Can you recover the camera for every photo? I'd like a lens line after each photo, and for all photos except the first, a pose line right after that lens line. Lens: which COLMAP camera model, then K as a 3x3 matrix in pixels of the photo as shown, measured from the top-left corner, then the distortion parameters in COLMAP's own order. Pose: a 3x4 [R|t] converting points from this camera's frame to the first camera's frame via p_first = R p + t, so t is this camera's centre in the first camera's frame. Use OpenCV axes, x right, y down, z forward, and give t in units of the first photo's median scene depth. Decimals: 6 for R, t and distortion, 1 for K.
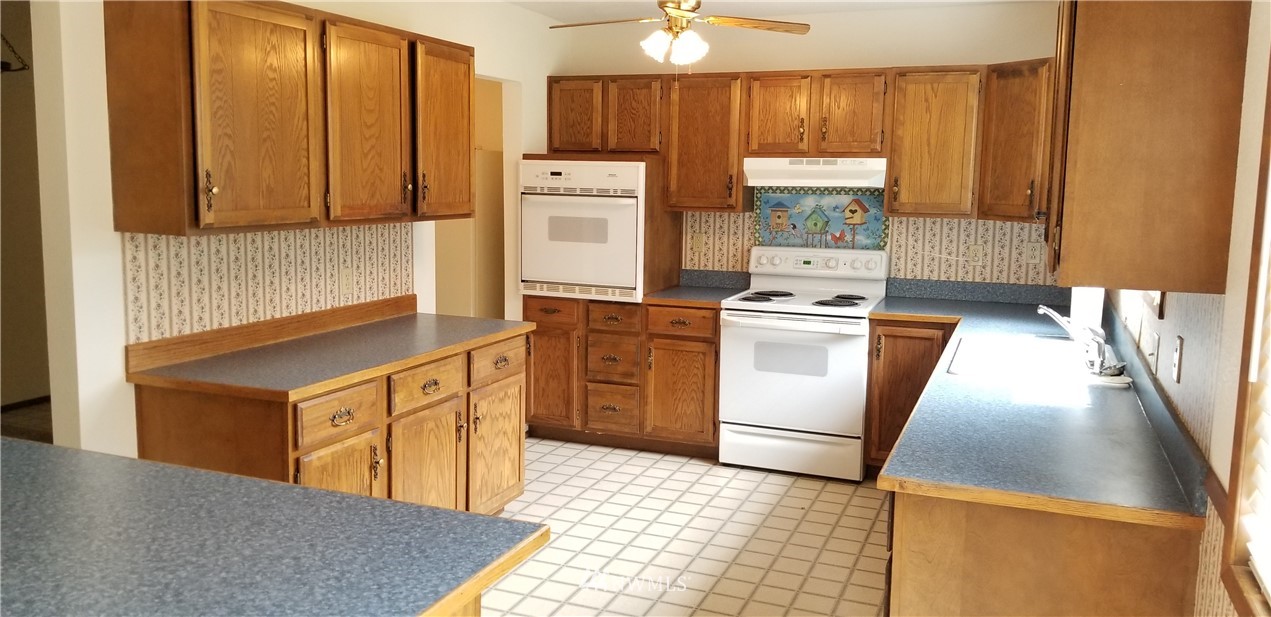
lens RADIAL K [[893.6, 0, 632.4], [0, 893.6, 308.0], [0, 0, 1]] dist [0.078875, -0.099184]
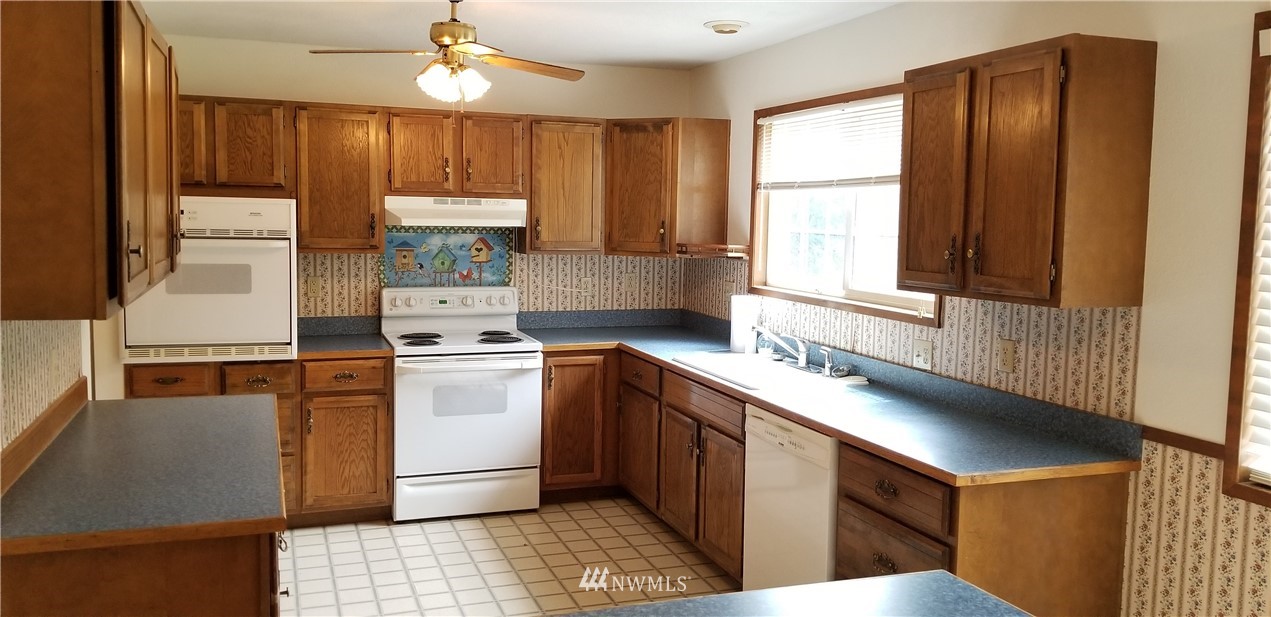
lens RADIAL K [[893.6, 0, 632.4], [0, 893.6, 308.0], [0, 0, 1]] dist [0.078875, -0.099184]
pose [[0.785760, -0.065003, 0.615107, -0.267544], [0.087455, 0.996148, -0.006449, -0.020670], [-0.612318, 0.058861, 0.788418, 0.097358]]
